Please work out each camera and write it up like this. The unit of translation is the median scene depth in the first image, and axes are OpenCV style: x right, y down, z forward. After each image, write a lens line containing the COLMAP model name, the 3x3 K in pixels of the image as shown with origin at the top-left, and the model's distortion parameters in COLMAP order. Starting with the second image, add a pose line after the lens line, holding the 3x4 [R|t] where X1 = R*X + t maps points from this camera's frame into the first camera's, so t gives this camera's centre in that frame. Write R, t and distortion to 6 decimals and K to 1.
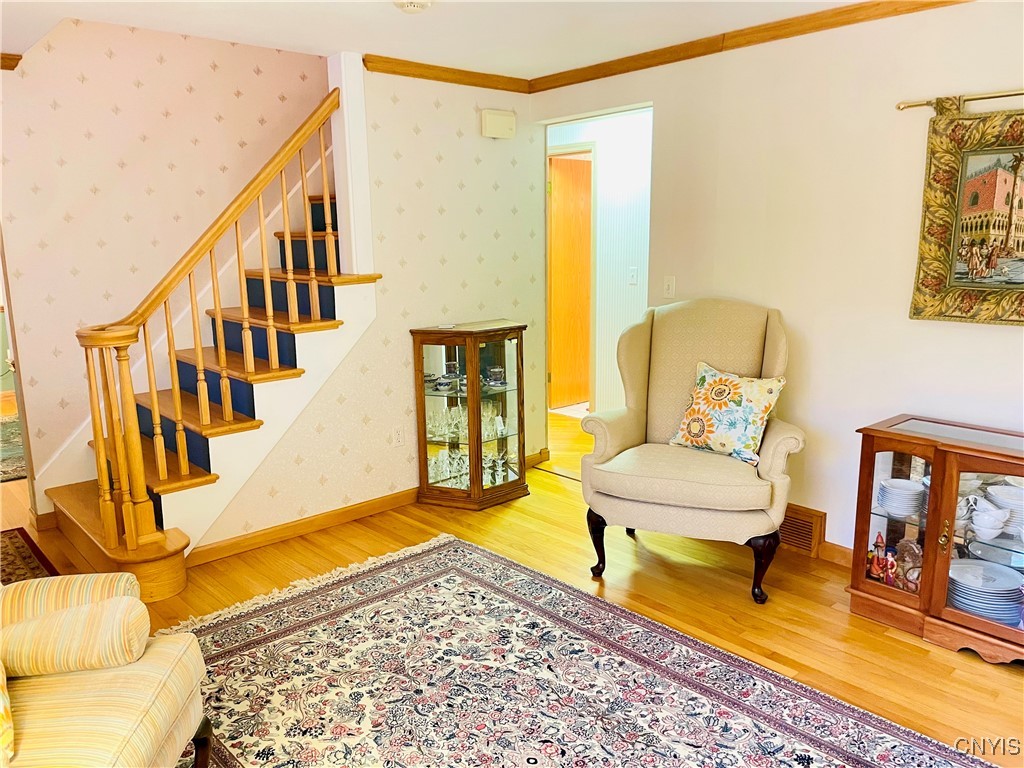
lens RADIAL K [[779.0, 0, 502.1], [0, 779.0, 388.1], [0, 0, 1]] dist [0.065269, -0.079098]
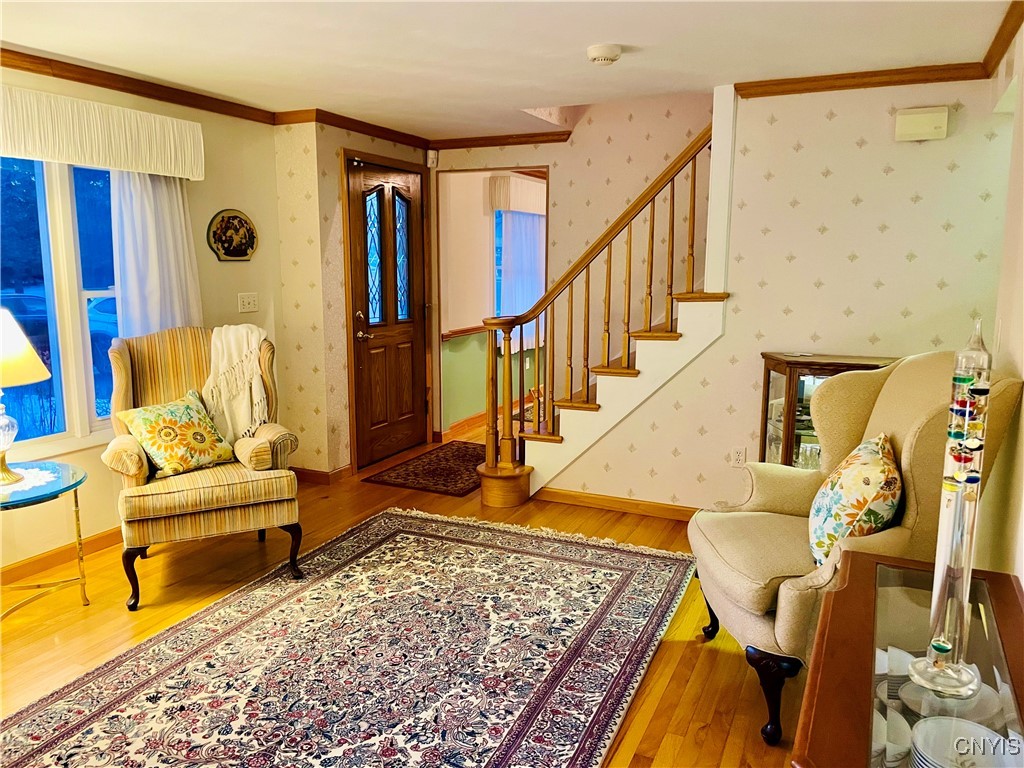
lens RADIAL K [[779.0, 0, 501.0], [0, 779.0, 389.2], [0, 0, 1]] dist [0.065269, -0.079098]
pose [[0.398022, 0.166939, -0.902059, 0.948101], [-0.186235, 0.977532, 0.098733, -0.097417], [0.898273, 0.128697, 0.420169, 0.445969]]
